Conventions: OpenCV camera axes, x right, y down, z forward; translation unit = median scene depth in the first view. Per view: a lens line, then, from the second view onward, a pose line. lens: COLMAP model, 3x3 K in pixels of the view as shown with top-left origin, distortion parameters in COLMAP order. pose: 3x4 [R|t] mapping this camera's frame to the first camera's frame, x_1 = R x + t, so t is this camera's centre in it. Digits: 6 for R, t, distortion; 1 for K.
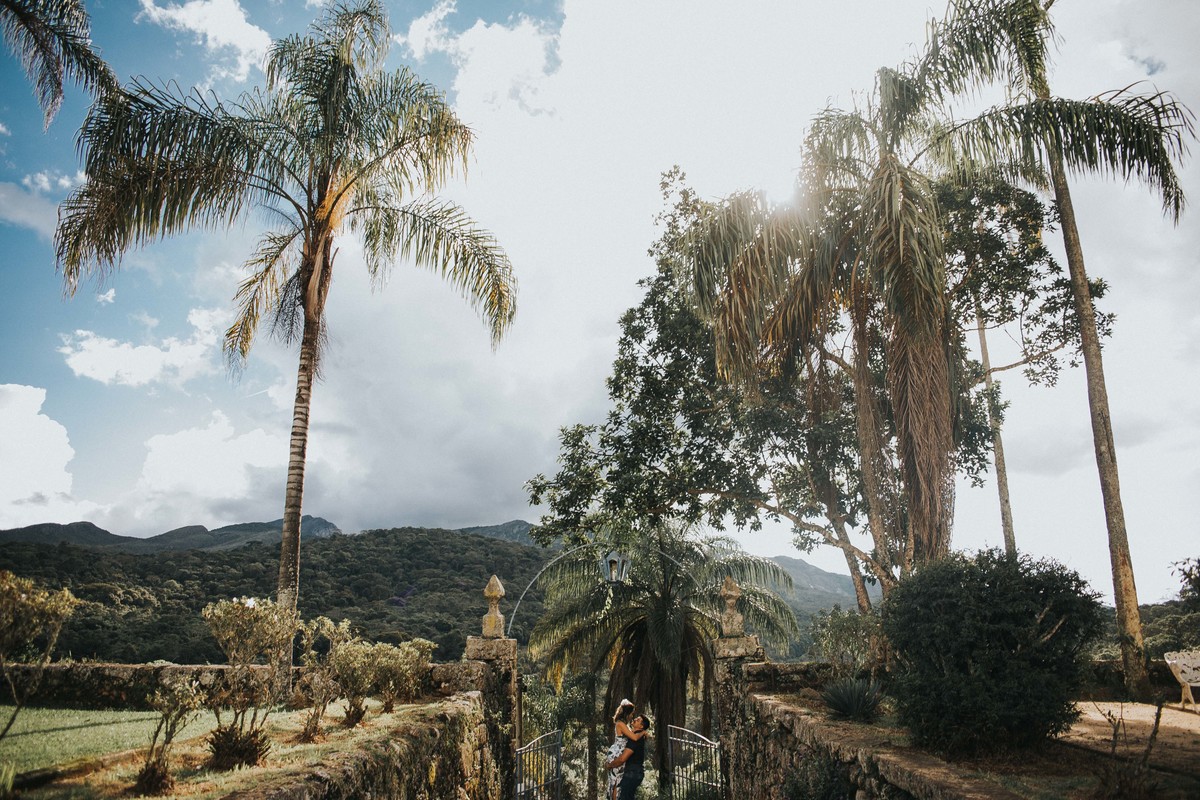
lens RADIAL K [[828.8, 0, 594.2], [0, 828.8, 388.9], [0, 0, 1]] dist [-0.121270, 0.105516]
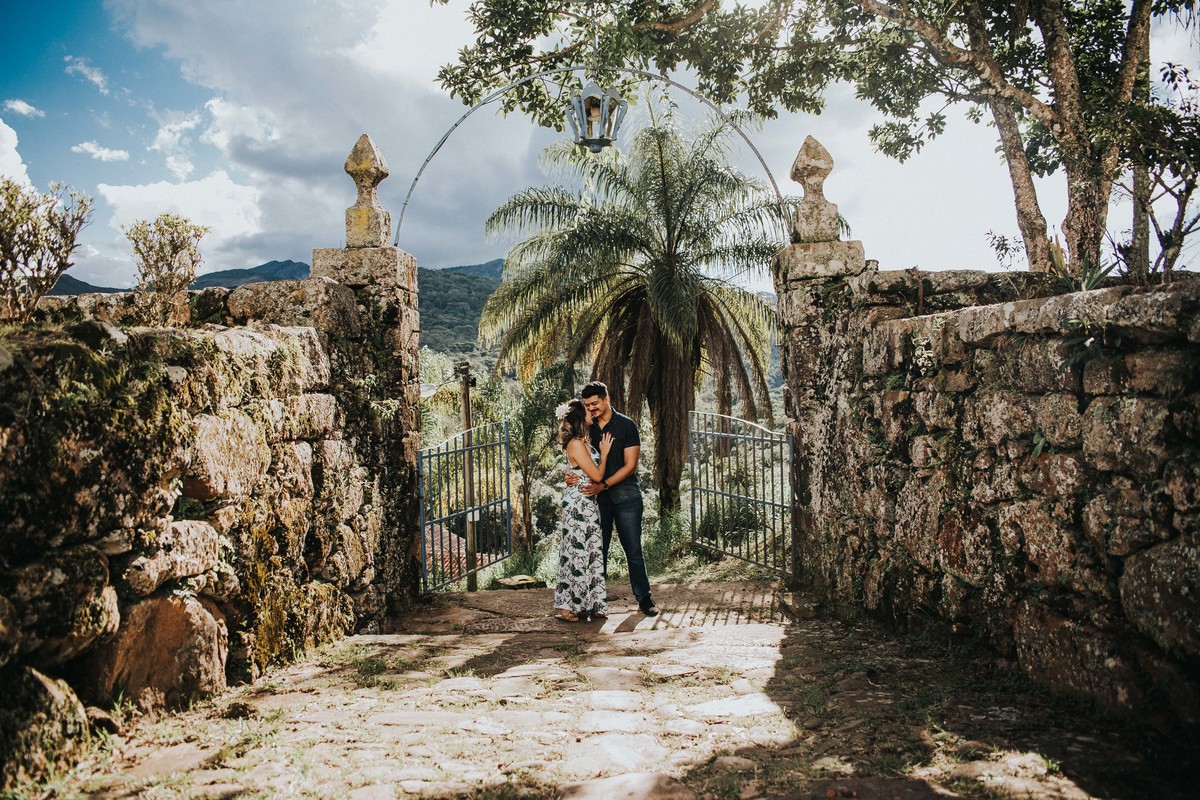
lens RADIAL K [[828.8, 0, 594.2], [0, 828.8, 388.9], [0, 0, 1]] dist [-0.121270, 0.105516]
pose [[0.999687, -0.017371, 0.018008, 0.010401], [0.010943, 0.950784, 0.309660, 0.202985], [-0.022501, -0.309366, 0.950677, 0.417437]]
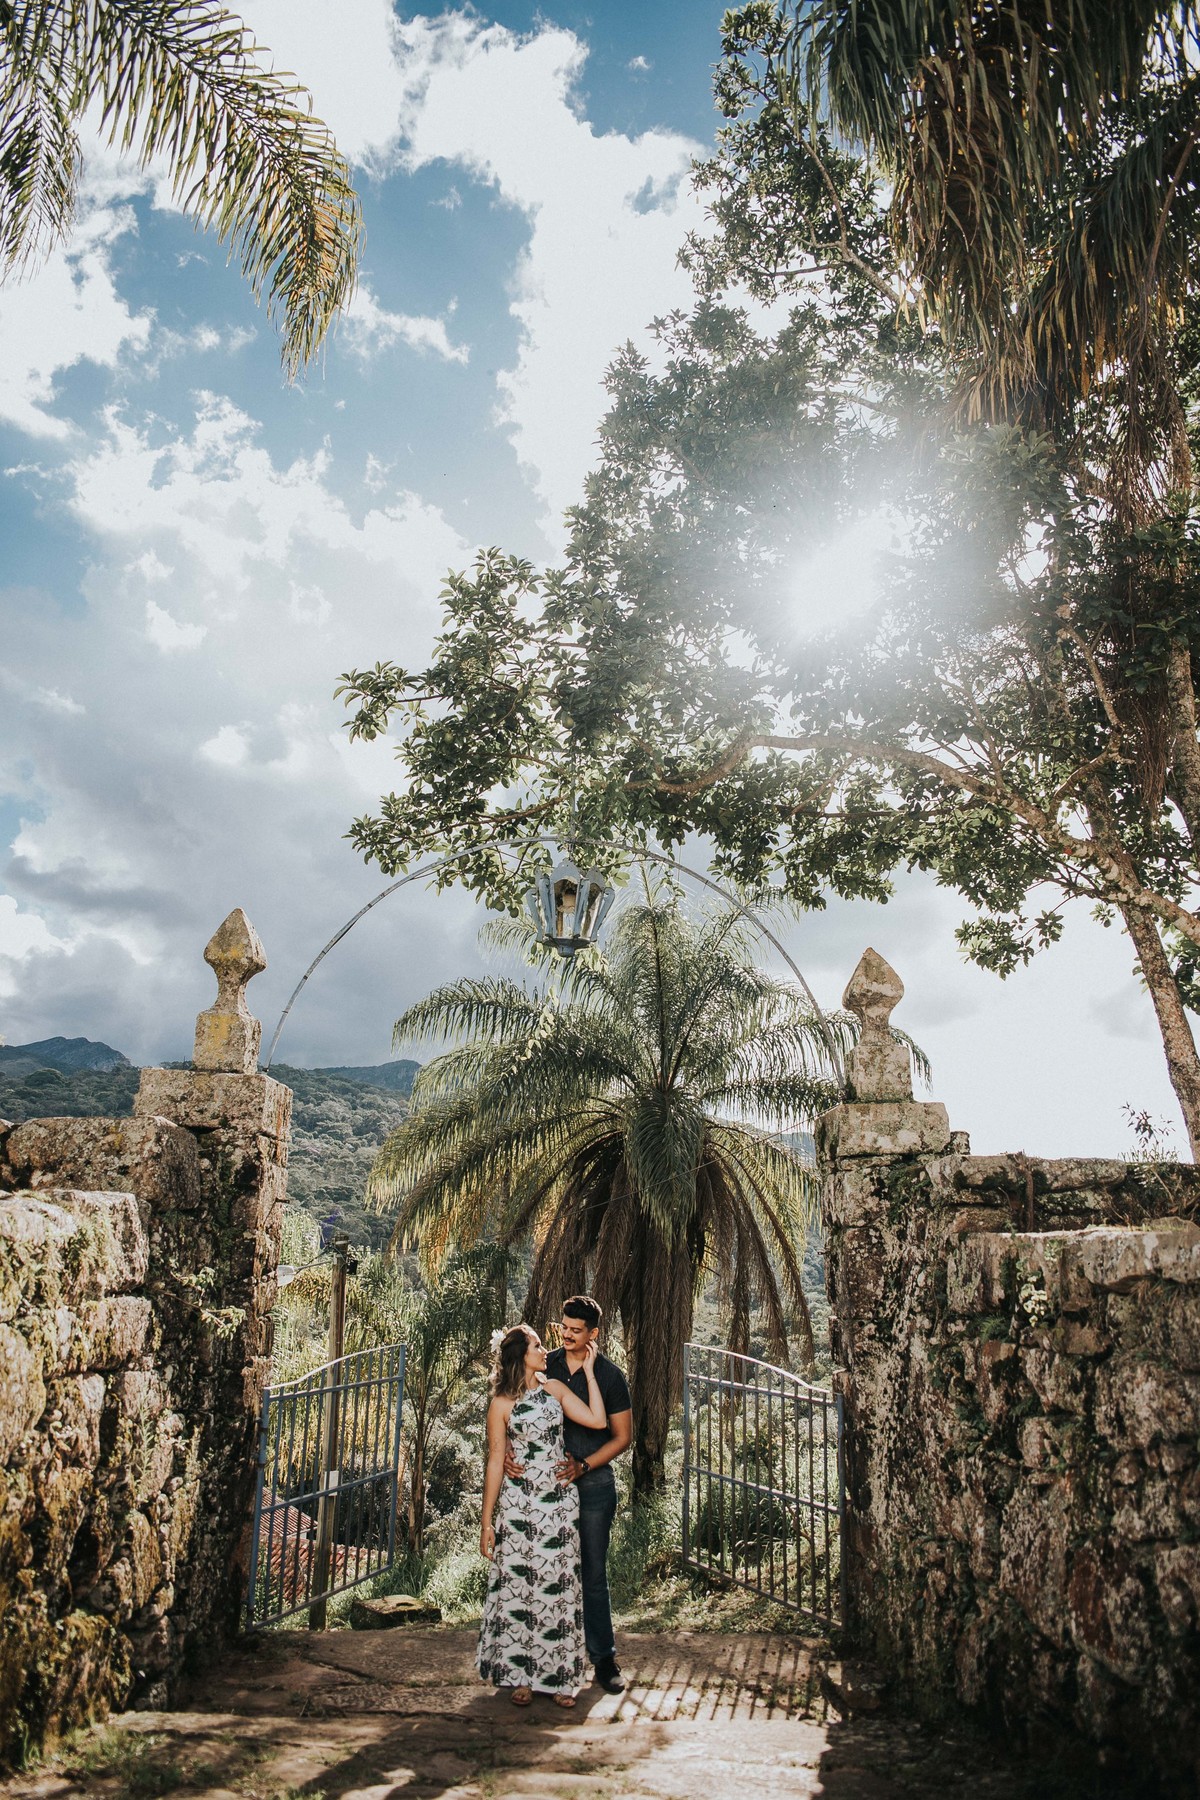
lens RADIAL K [[1261.1, 0, 584.7], [0, 1261.1, 899.3], [0, 0, 1]] dist [-0.120147, 0.096811]
pose [[0.997778, 0.050635, 0.043294, 0.006610], [-0.051680, 0.998390, 0.023381, 0.184434], [-0.042040, -0.025566, 0.998789, 0.402387]]
